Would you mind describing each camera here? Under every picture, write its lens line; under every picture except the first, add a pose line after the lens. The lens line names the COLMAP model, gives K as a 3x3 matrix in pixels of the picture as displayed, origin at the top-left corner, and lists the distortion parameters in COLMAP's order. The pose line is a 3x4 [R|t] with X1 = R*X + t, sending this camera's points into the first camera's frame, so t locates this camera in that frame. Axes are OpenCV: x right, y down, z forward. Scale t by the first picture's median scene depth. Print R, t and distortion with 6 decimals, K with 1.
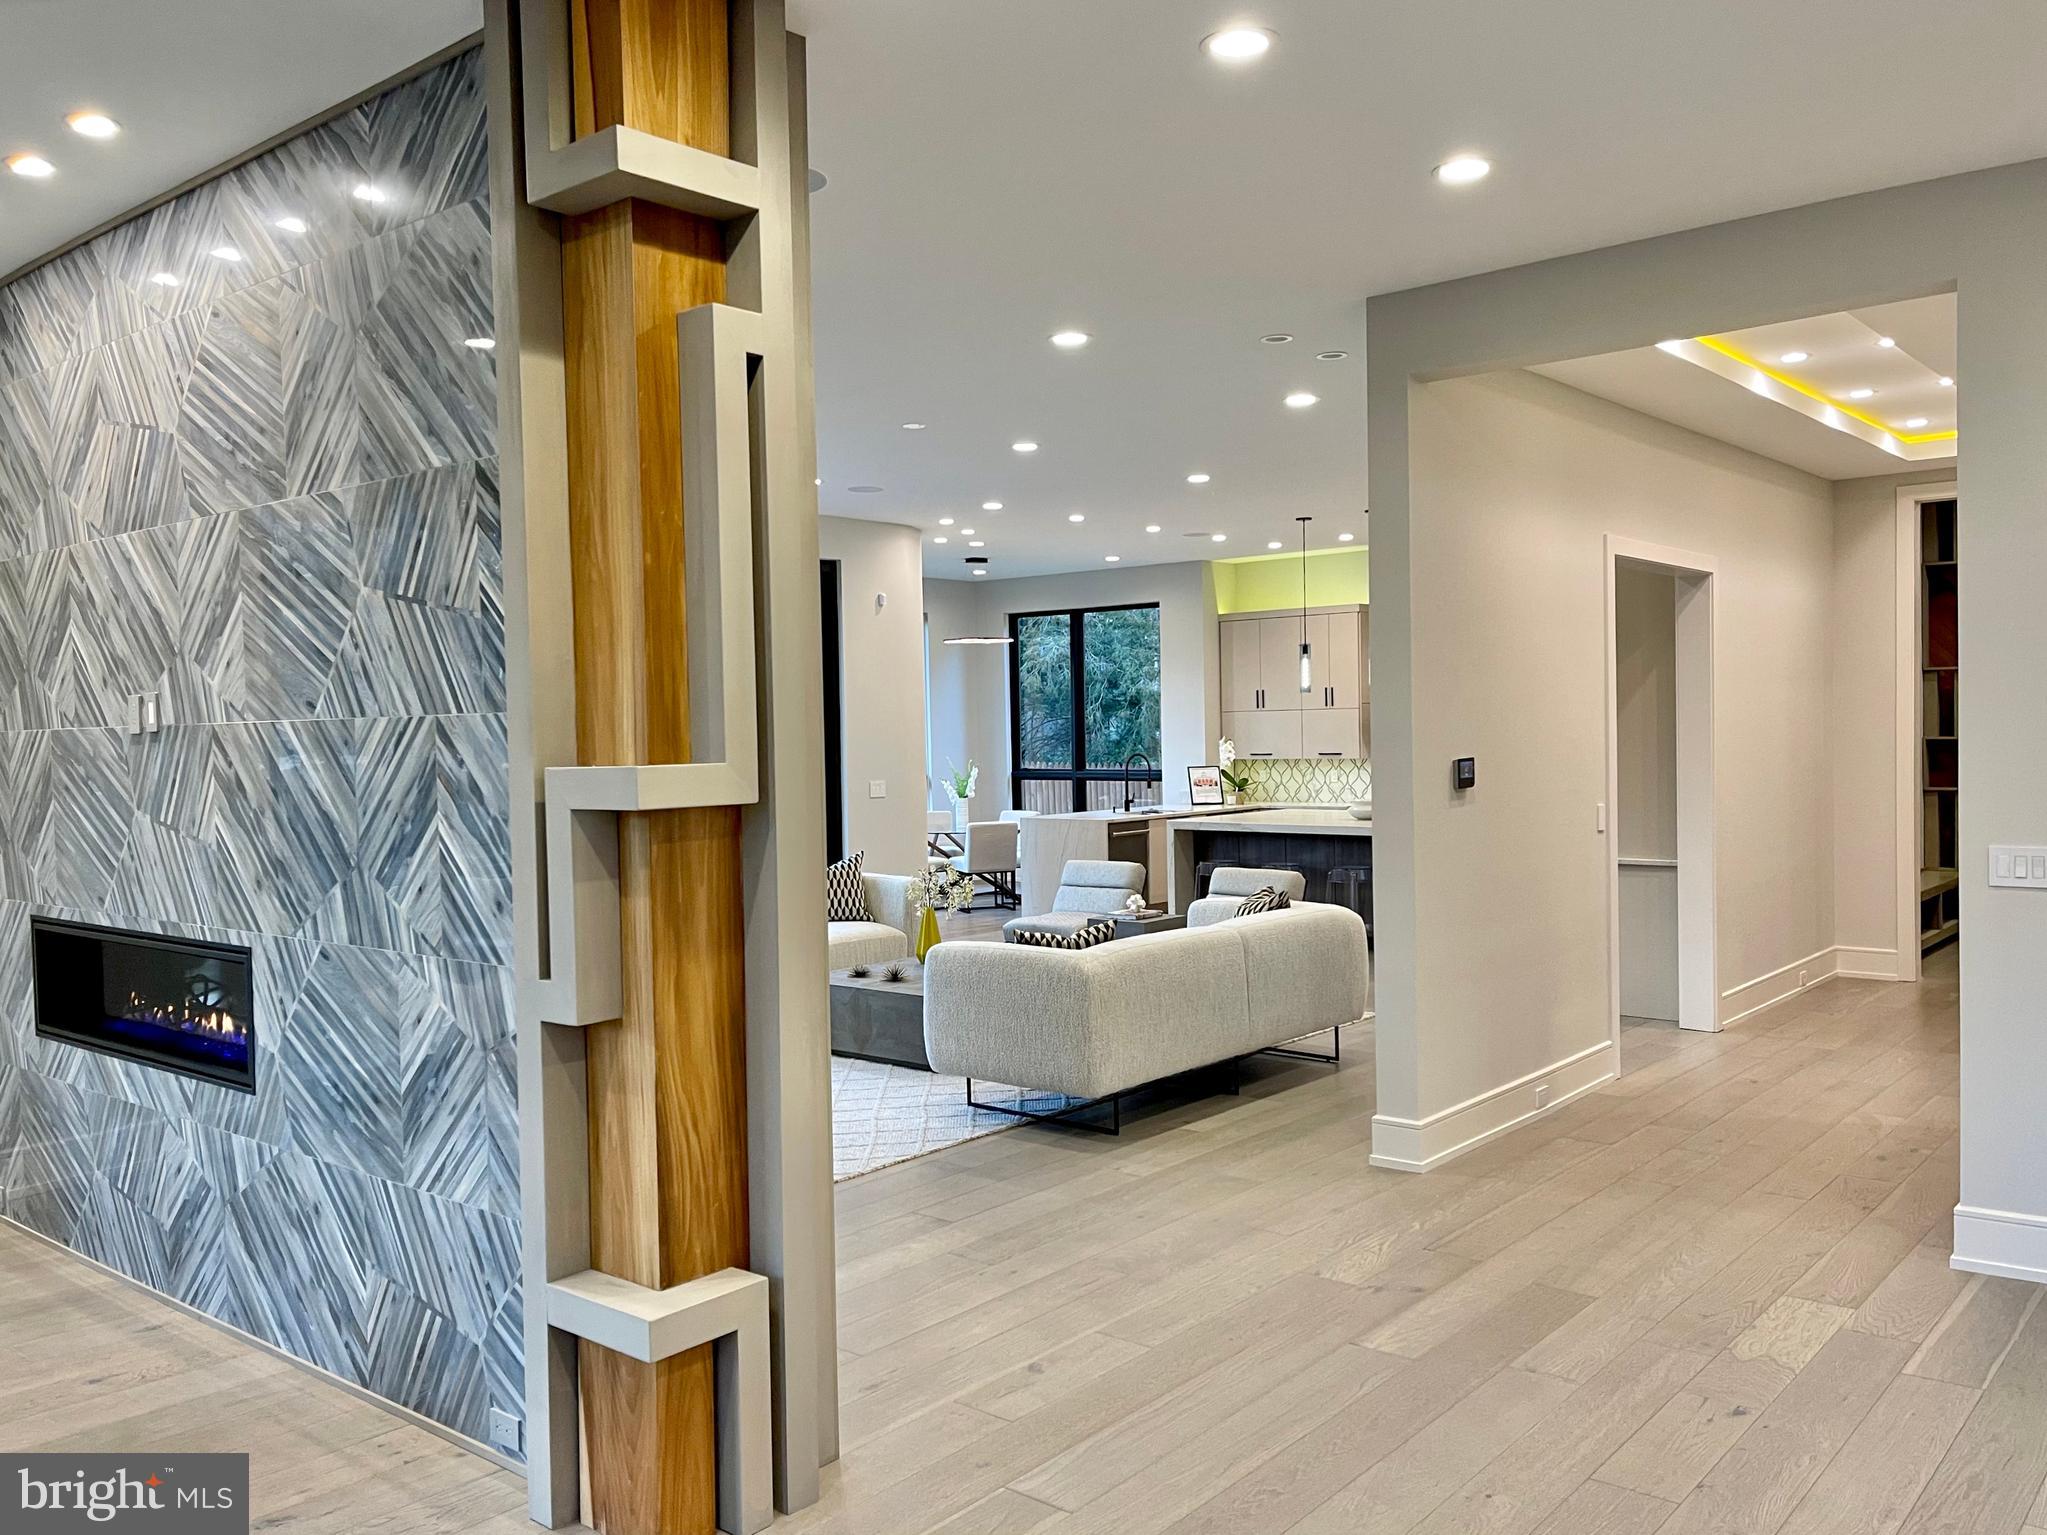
lens RADIAL K [[1537.8, 0, 1023.5], [0, 1537.8, 767.5], [0, 0, 1]] dist [-0.054222, -0.000928]
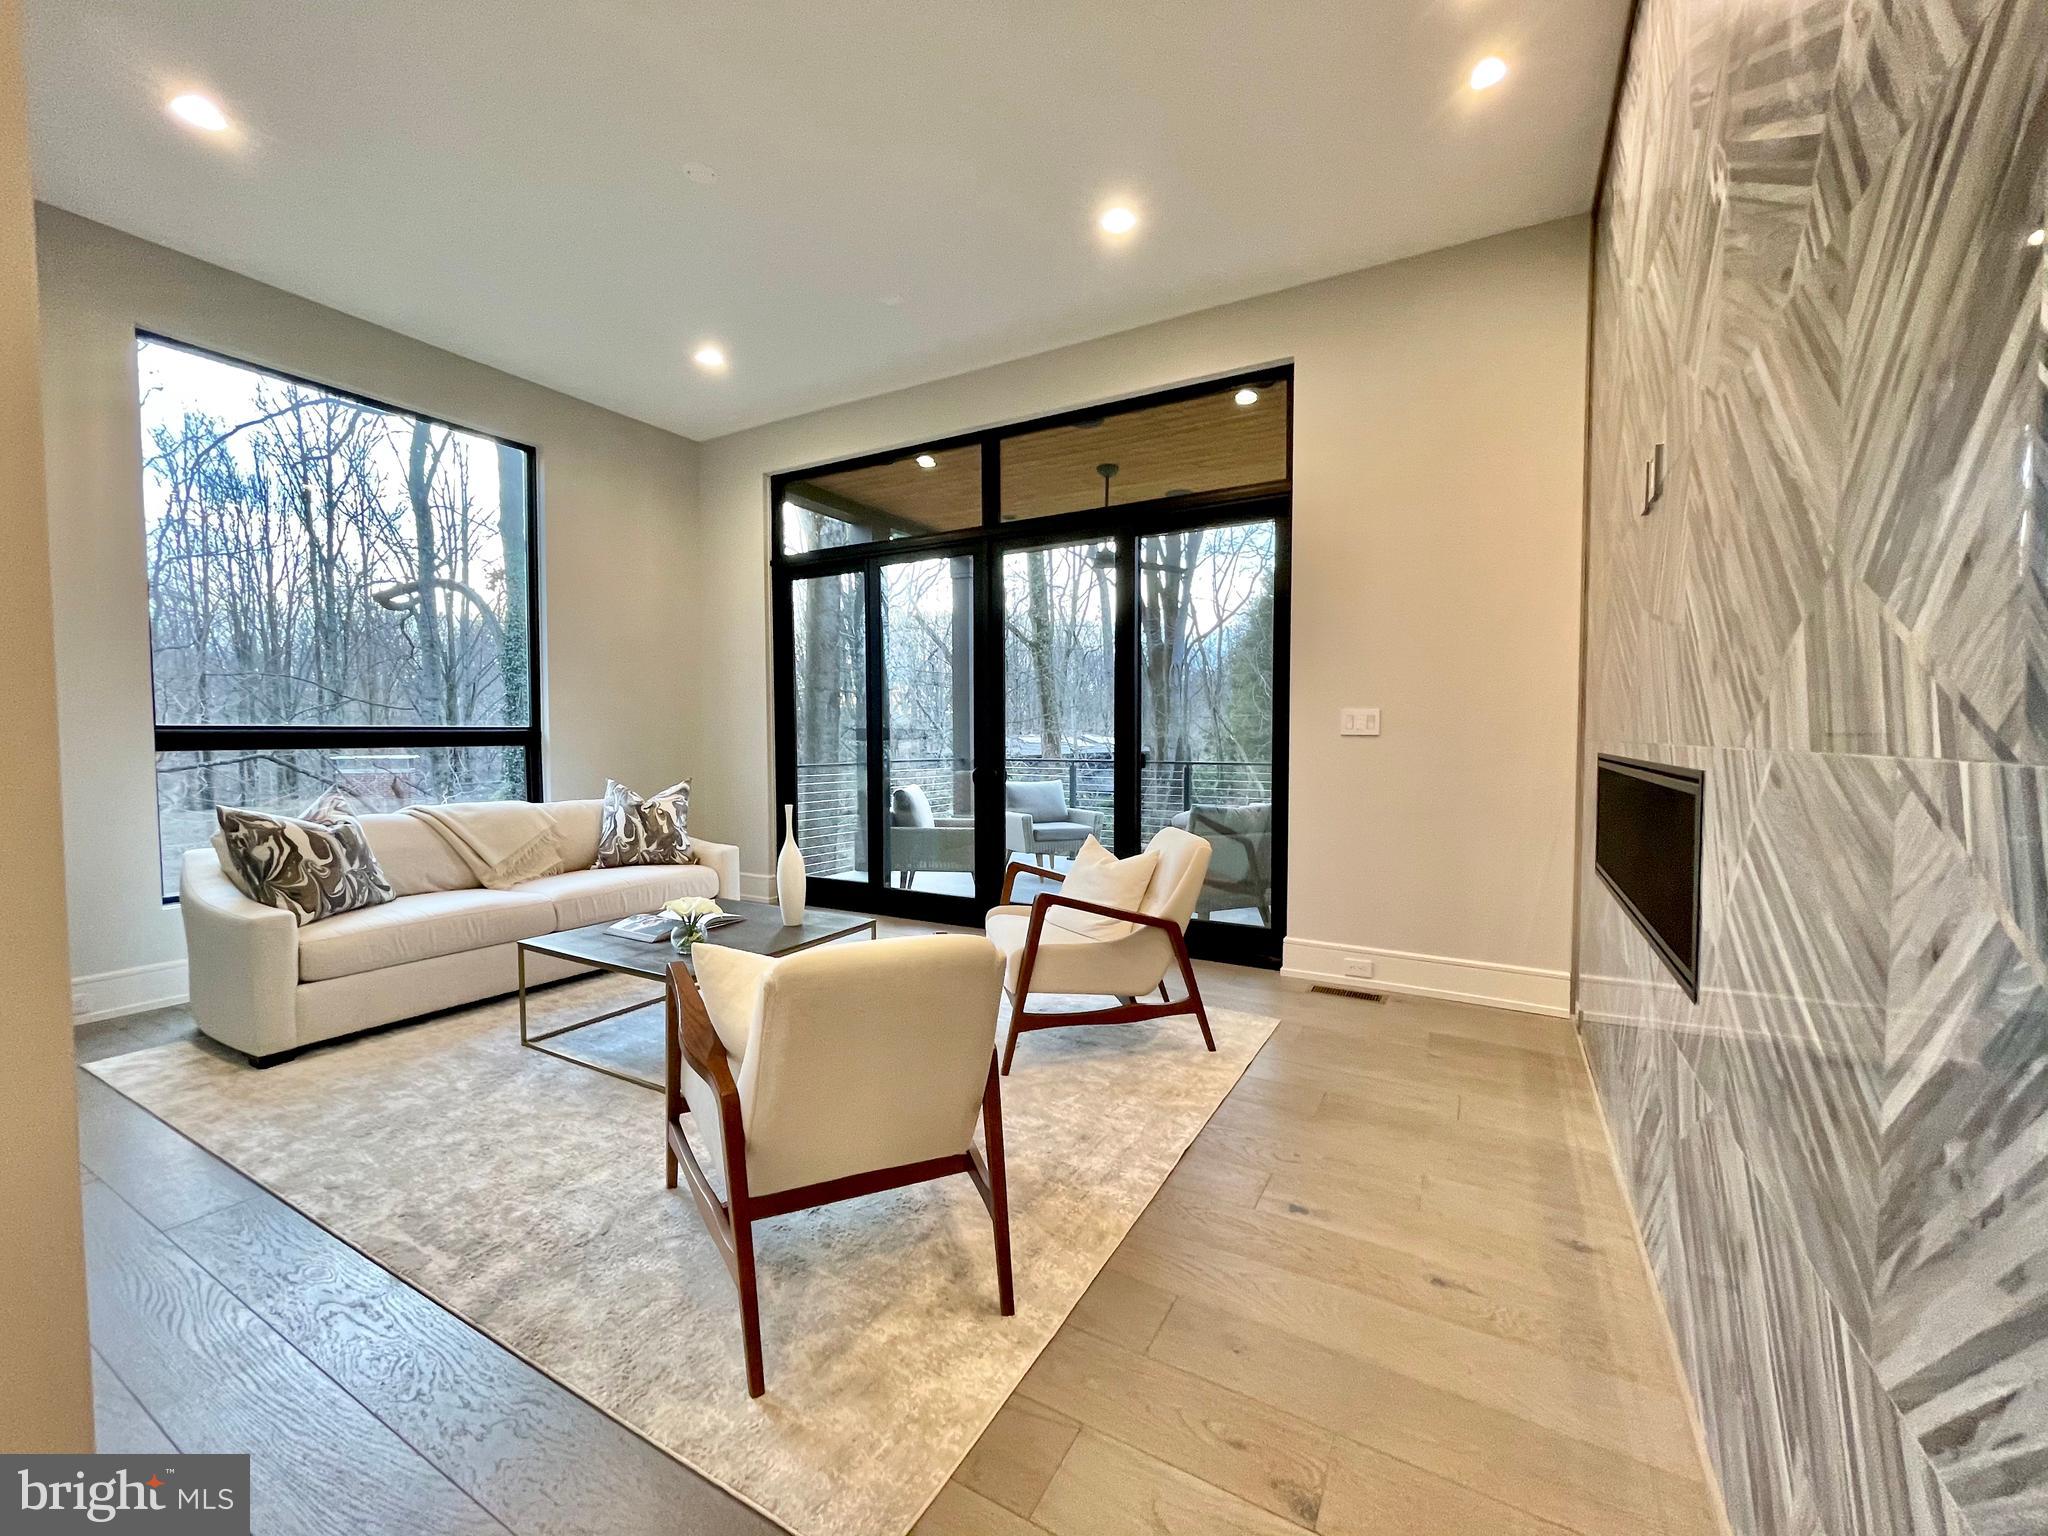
lens RADIAL K [[817.4, 0, 1024.0], [0, 817.4, 768.0], [0, 0, 1]] dist [0.000524, 0.000019]
pose [[0.139512, 0.060590, -0.988365, -0.237083], [-0.021956, 0.998070, 0.058085, 0.114044], [0.989977, 0.013597, 0.140573, 0.742895]]
